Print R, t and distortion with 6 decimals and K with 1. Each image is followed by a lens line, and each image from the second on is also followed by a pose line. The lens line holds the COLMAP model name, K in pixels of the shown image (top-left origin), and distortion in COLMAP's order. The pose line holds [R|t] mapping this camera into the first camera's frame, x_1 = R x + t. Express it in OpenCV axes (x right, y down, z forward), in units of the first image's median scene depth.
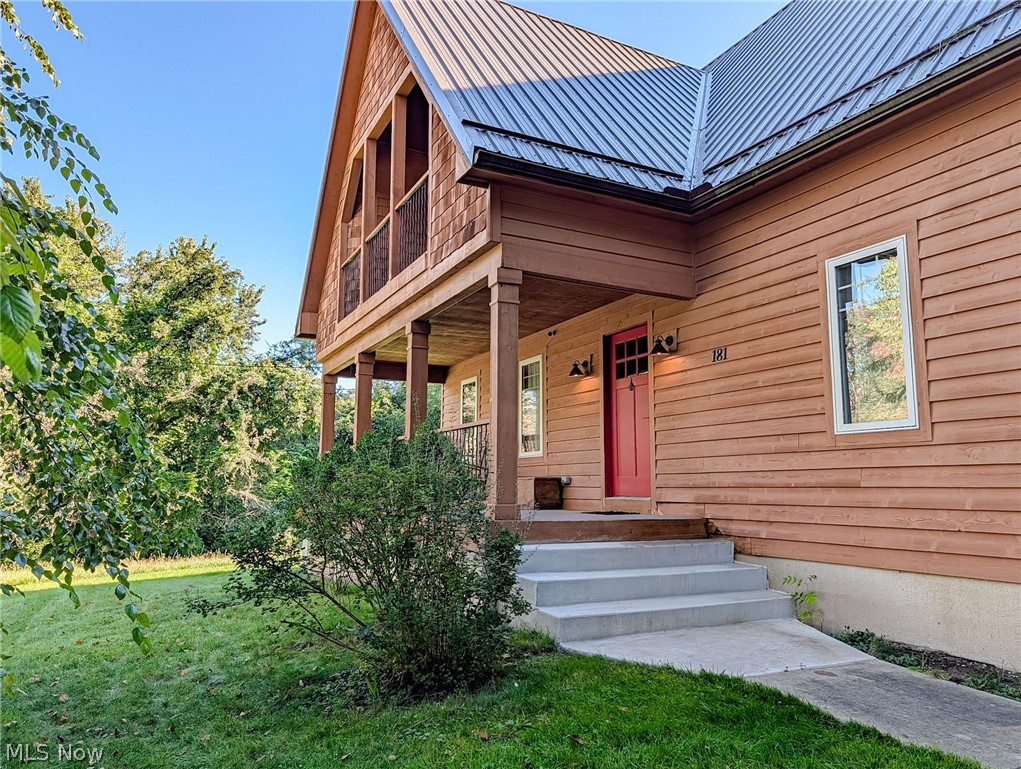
lens RADIAL K [[736.2, 0, 527.2], [0, 736.2, 378.9], [0, 0, 1]] dist [0.043779, -0.134248]
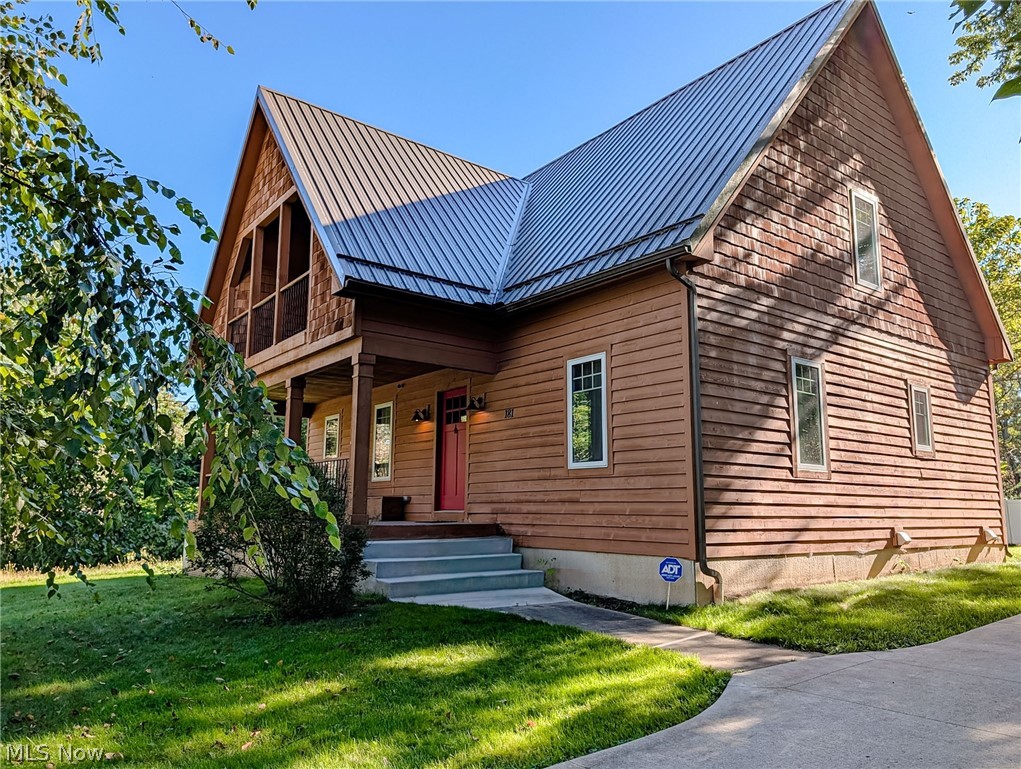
lens RADIAL K [[736.2, 0, 527.2], [0, 736.2, 378.9], [0, 0, 1]] dist [0.043779, -0.134248]
pose [[0.982603, 0.030289, 0.183233, 0.020346], [-0.025128, 0.999221, -0.030425, -0.056741], [-0.184012, 0.025292, 0.982599, -0.461210]]
